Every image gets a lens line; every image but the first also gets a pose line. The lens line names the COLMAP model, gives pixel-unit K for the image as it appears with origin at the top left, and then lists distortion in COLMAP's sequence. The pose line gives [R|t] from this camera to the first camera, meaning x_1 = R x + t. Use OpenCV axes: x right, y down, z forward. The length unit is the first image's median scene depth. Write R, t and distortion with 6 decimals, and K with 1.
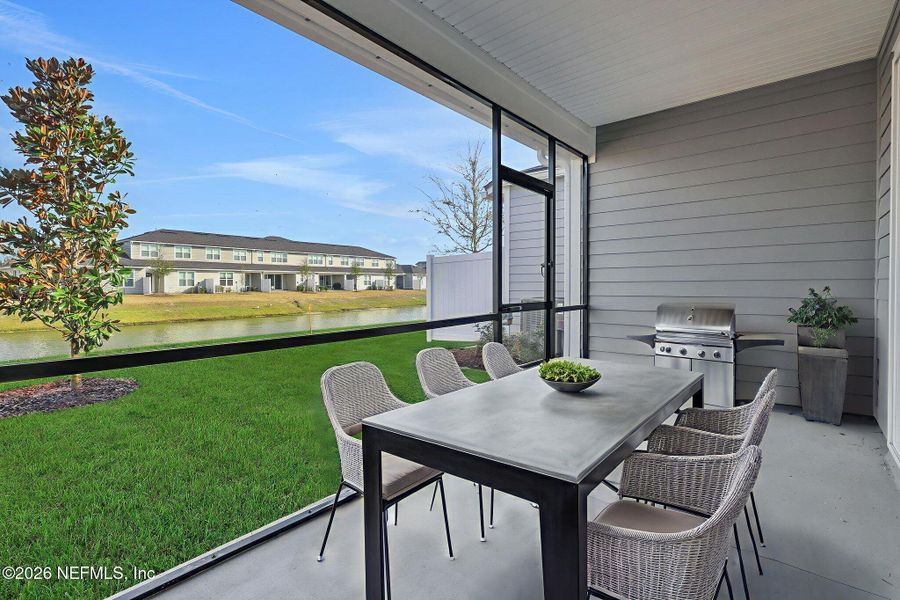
lens RADIAL K [[410.8, 0, 446.5], [0, 410.8, 292.4], [0, 0, 1]] dist [0.000192, 0.000089]
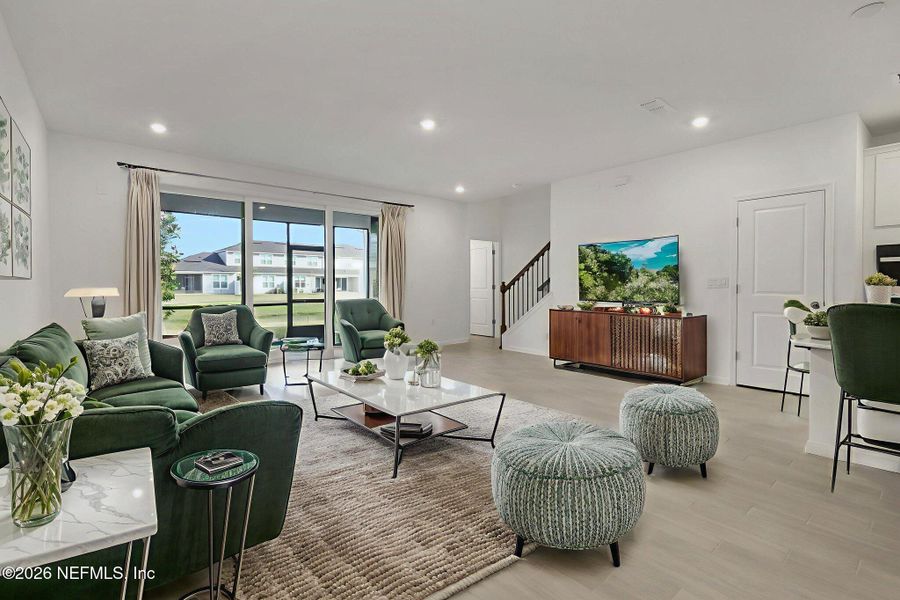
lens RADIAL K [[410.8, 0, 446.5], [0, 410.8, 292.4], [0, 0, 1]] dist [0.000192, 0.000089]
pose [[0.983638, 0.004817, -0.180090, 0.089164], [-0.005560, 0.999978, -0.003619, -0.000754], [0.180068, 0.004561, 0.983644, -0.076649]]
